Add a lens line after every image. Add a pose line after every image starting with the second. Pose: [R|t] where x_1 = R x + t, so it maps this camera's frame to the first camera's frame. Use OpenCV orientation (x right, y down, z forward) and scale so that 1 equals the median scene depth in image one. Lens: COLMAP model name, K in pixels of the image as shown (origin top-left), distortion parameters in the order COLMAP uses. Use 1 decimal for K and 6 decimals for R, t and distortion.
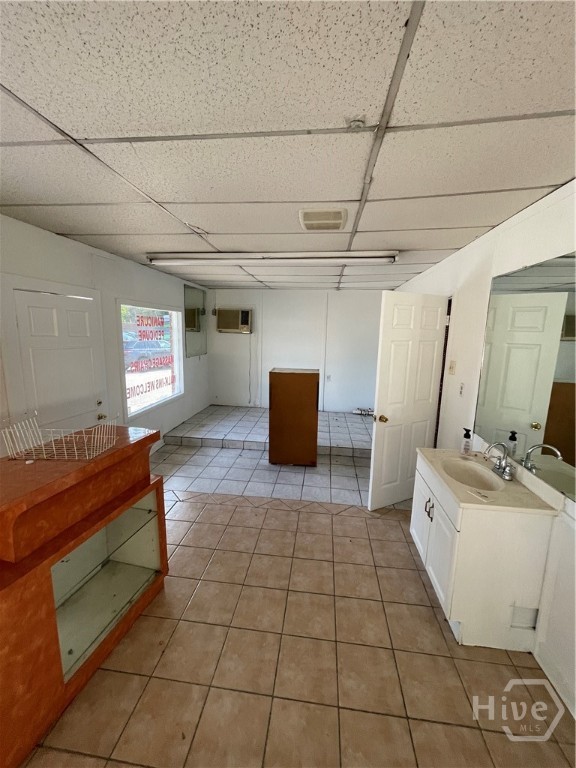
lens RADIAL K [[309.4, 0, 285.9], [0, 309.4, 382.0], [0, 0, 1]] dist [-0.002208, -0.000177]
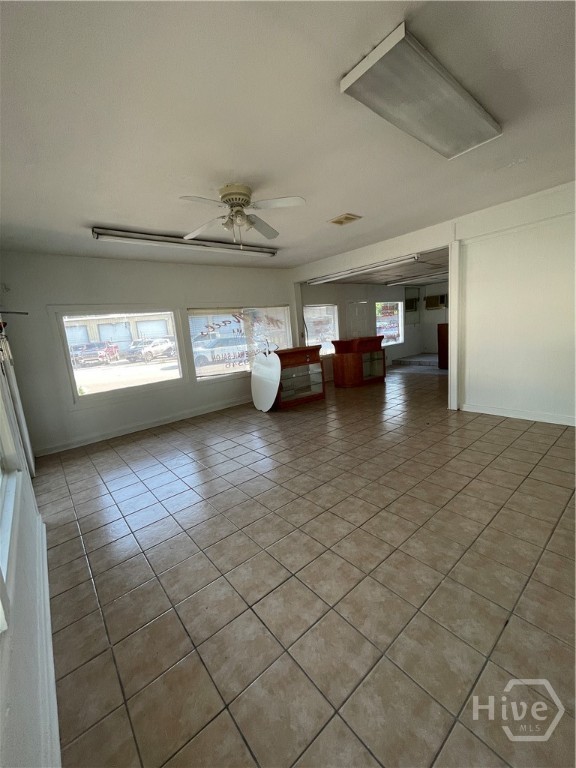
lens RADIAL K [[309.4, 0, 285.5], [0, 309.4, 382.4], [0, 0, 1]] dist [-0.002208, -0.000177]
pose [[0.716692, 0.036336, -0.696442, 0.457990], [-0.018081, 0.999274, 0.033530, 0.210723], [0.697155, -0.011438, 0.716829, -0.844211]]
